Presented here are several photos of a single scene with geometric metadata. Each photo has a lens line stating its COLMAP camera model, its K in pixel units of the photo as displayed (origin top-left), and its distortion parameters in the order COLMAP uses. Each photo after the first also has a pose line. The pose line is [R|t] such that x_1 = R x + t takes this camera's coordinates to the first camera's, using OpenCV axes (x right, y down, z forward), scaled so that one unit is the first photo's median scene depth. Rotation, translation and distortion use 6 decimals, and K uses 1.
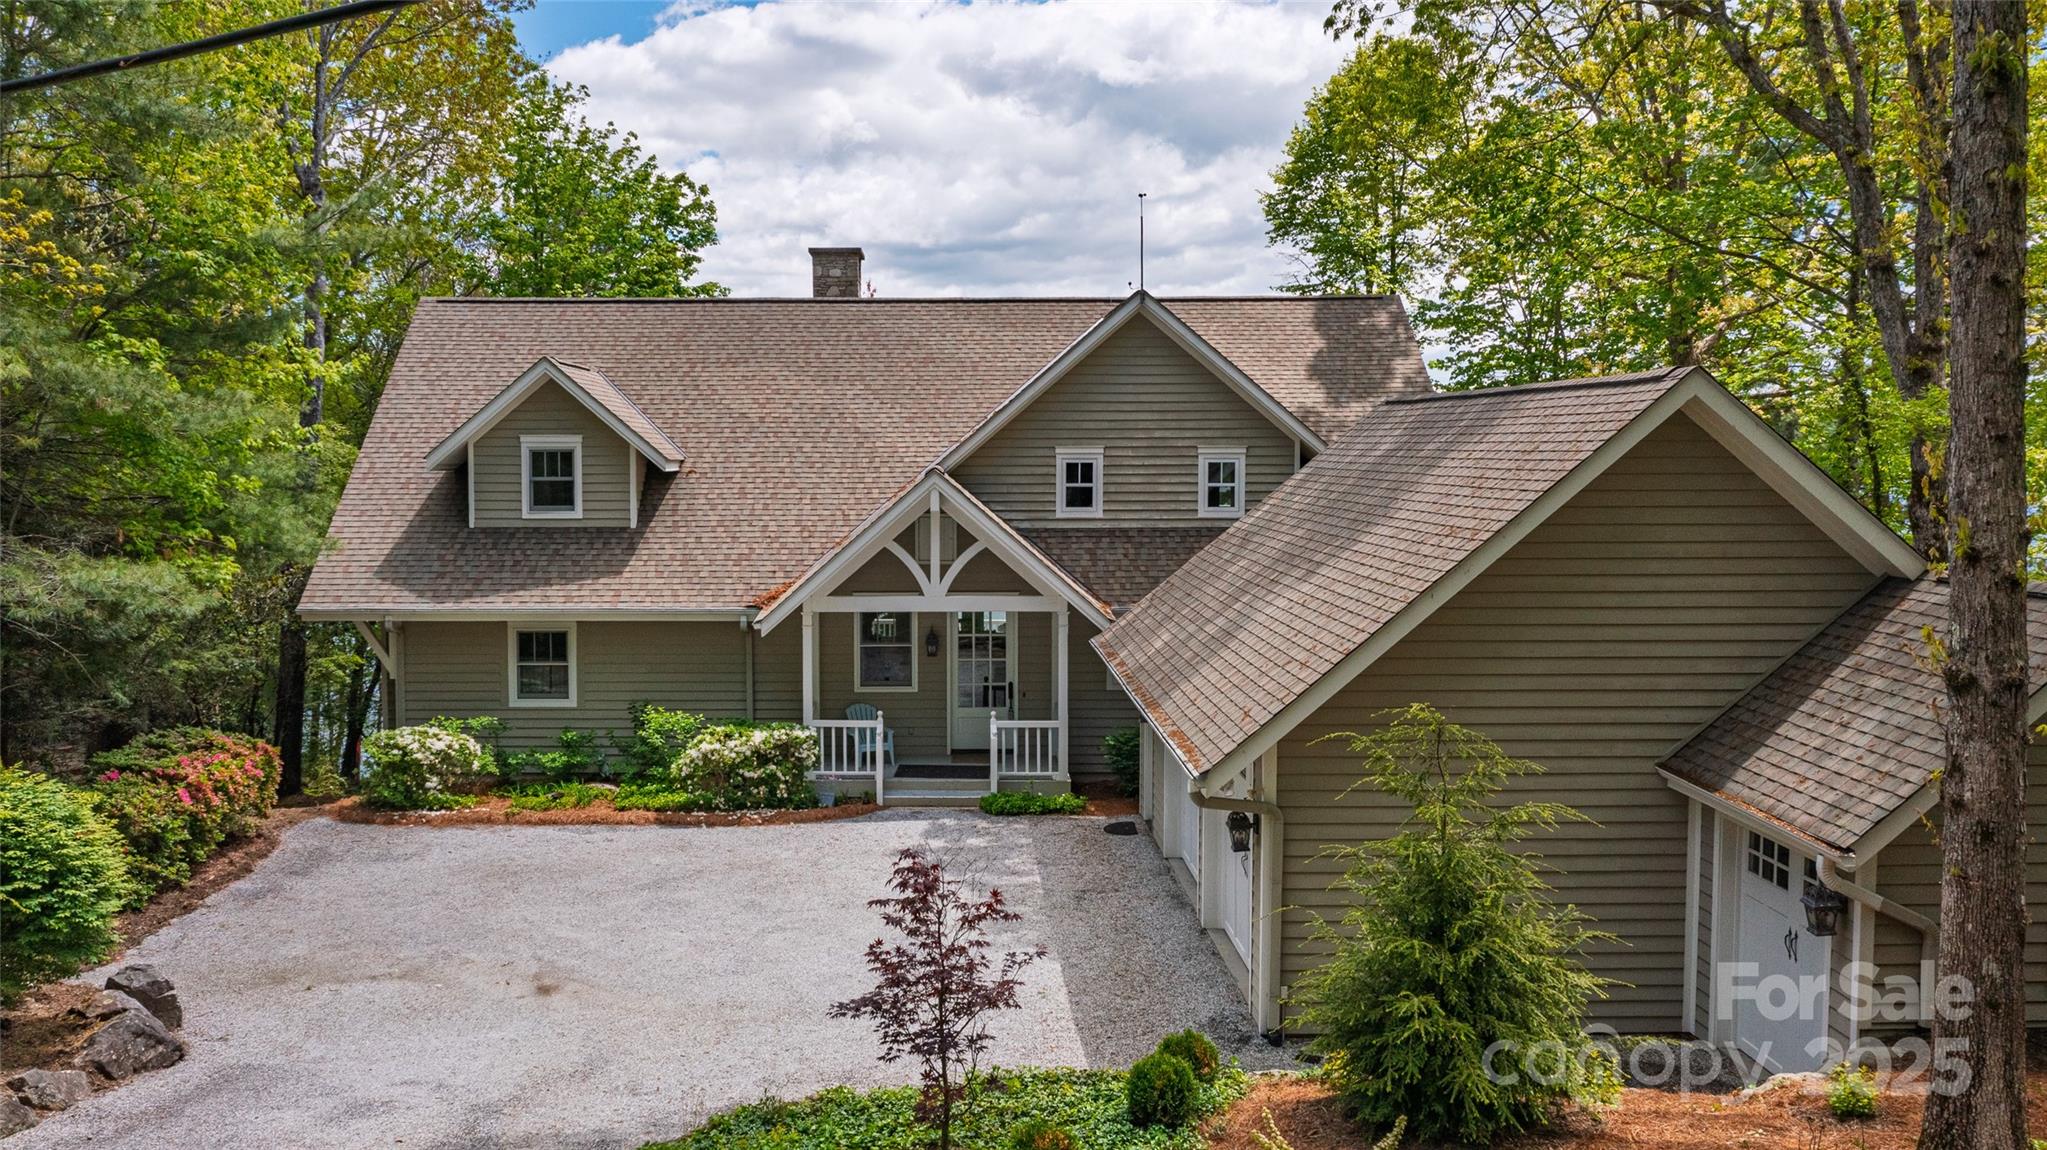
lens RADIAL K [[1598.9, 0, 982.1], [0, 1598.9, 574.3], [0, 0, 1]] dist [-0.028019, 0.004991]
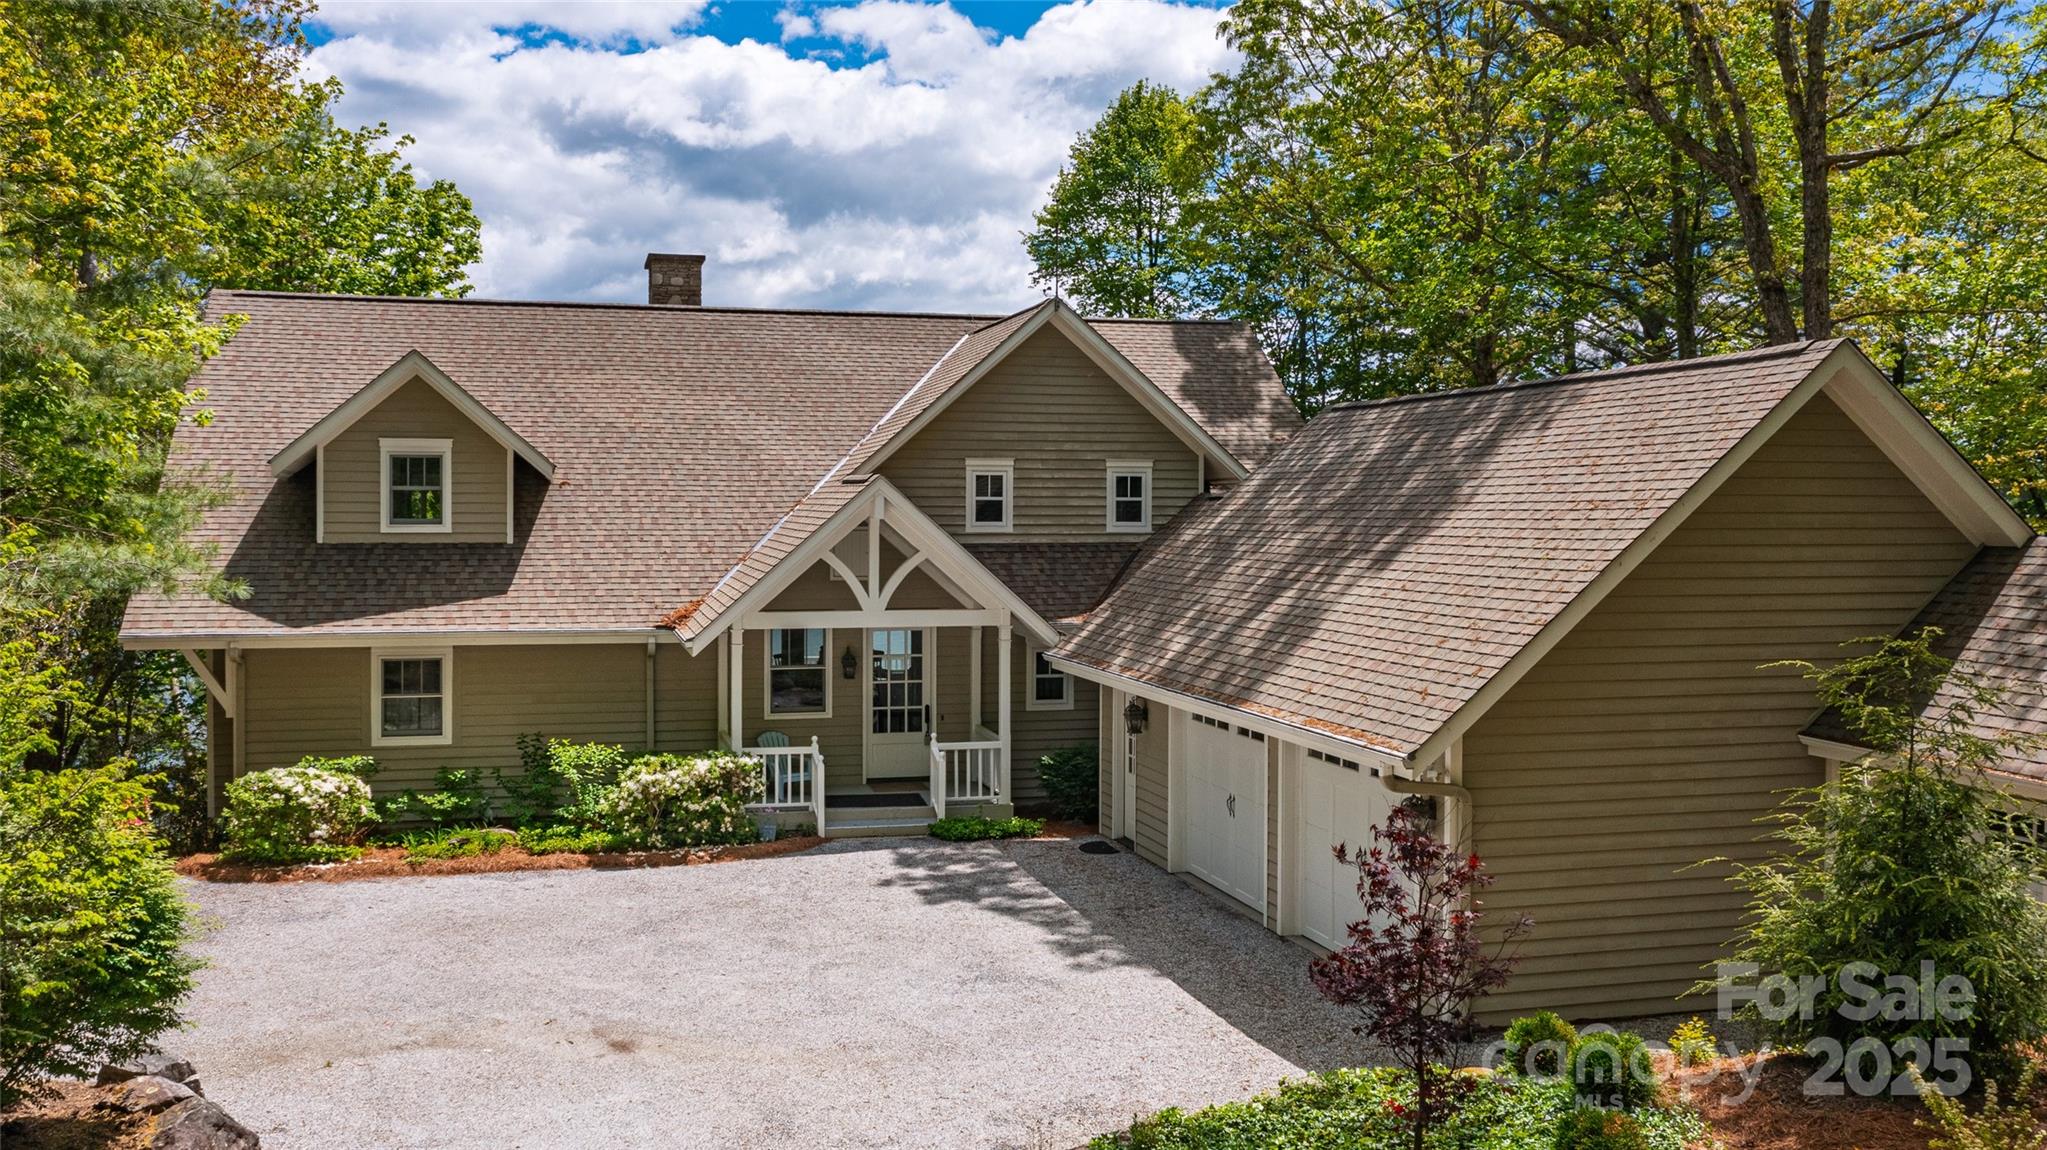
lens RADIAL K [[1592.2, 0, 965.9], [0, 1592.2, 573.5], [0, 0, 1]] dist [-0.032740, 0.002435]
pose [[0.974373, -0.005901, 0.224859, -0.180543], [0.015050, 0.999126, -0.038995, 0.028151], [-0.224433, 0.041380, 0.973611, 0.078824]]
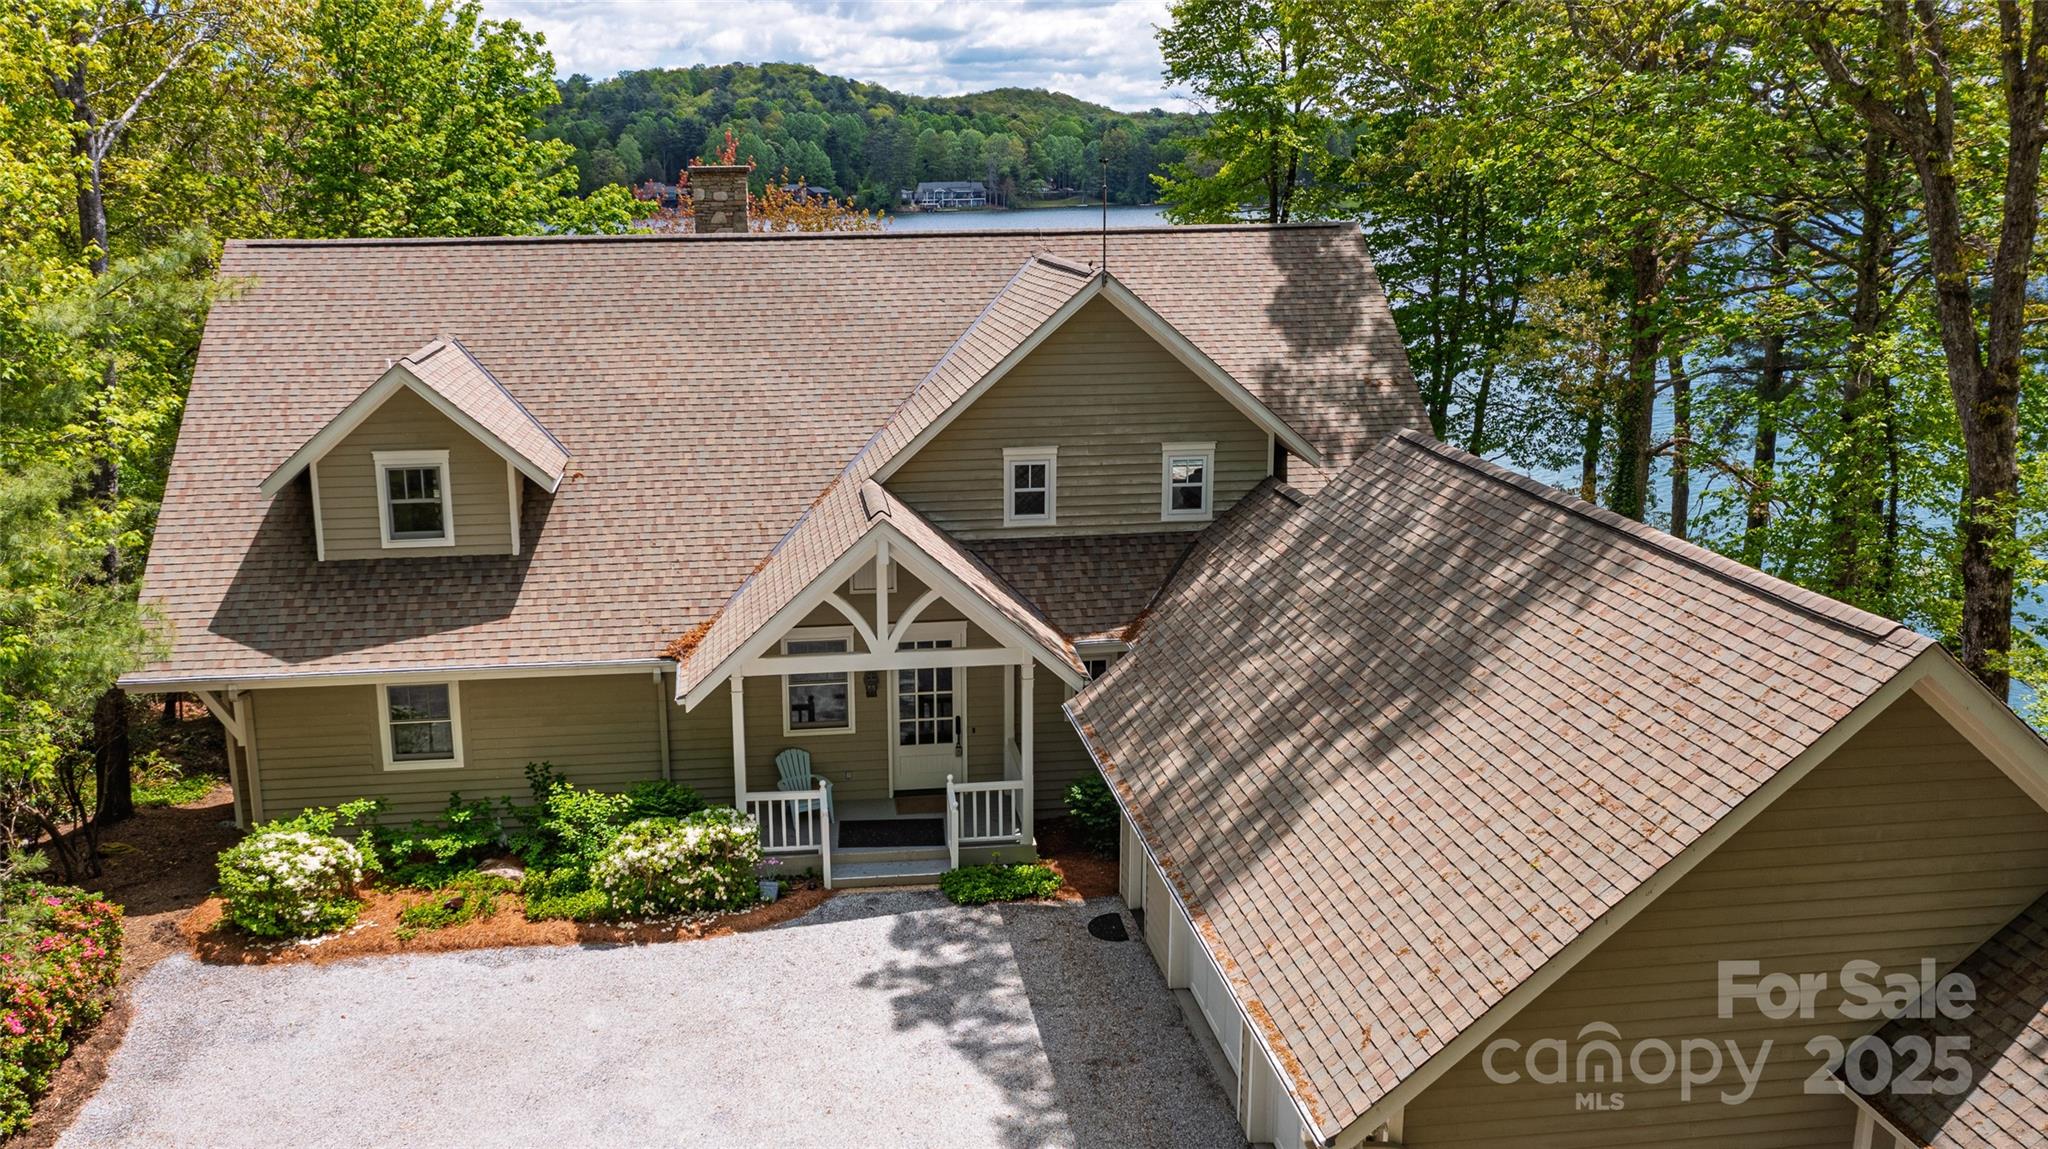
lens RADIAL K [[1595.3, 0, 971.8], [0, 1595.3, 568.8], [0, 0, 1]] dist [-0.027277, 0.003476]
pose [[0.994292, -0.029600, 0.102501, -0.067076], [0.012871, 0.987006, 0.160164, -0.165490], [-0.105910, -0.157931, 0.981754, 0.142553]]
